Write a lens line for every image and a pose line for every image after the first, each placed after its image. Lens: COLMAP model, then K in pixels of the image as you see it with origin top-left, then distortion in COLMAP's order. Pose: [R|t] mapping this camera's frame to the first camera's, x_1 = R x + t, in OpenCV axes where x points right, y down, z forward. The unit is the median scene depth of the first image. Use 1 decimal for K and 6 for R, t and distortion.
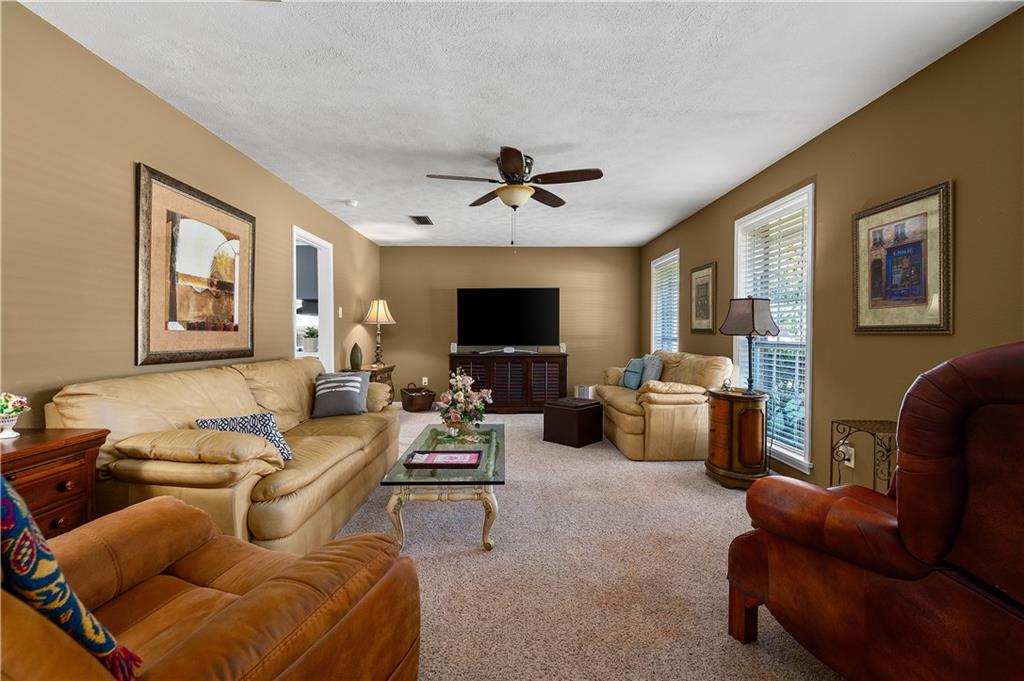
lens RADIAL K [[439.4, 0, 510.8], [0, 439.4, 336.3], [0, 0, 1]] dist [-0.003592, -0.000464]
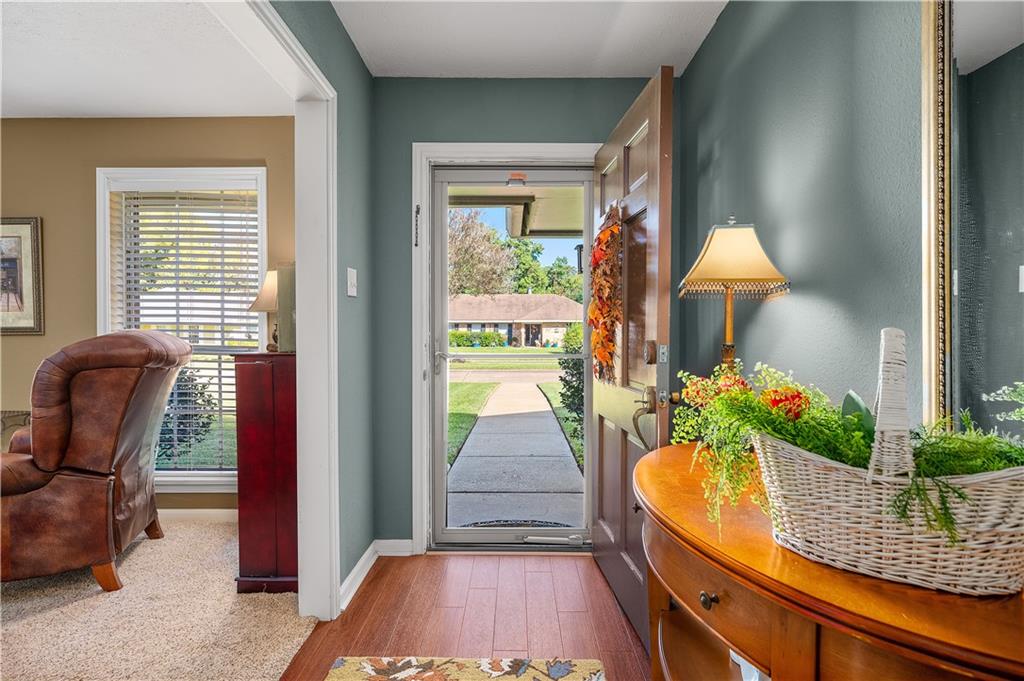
lens RADIAL K [[532.2, 0, 513.1], [0, 532.2, 342.1], [0, 0, 1]] dist [-0.005671, -0.001495]
pose [[0.007998, -0.013446, 0.999878, -0.979720], [0.012336, 0.999835, 0.013347, 0.025140], [-0.999892, 0.012228, 0.008163, -0.730931]]
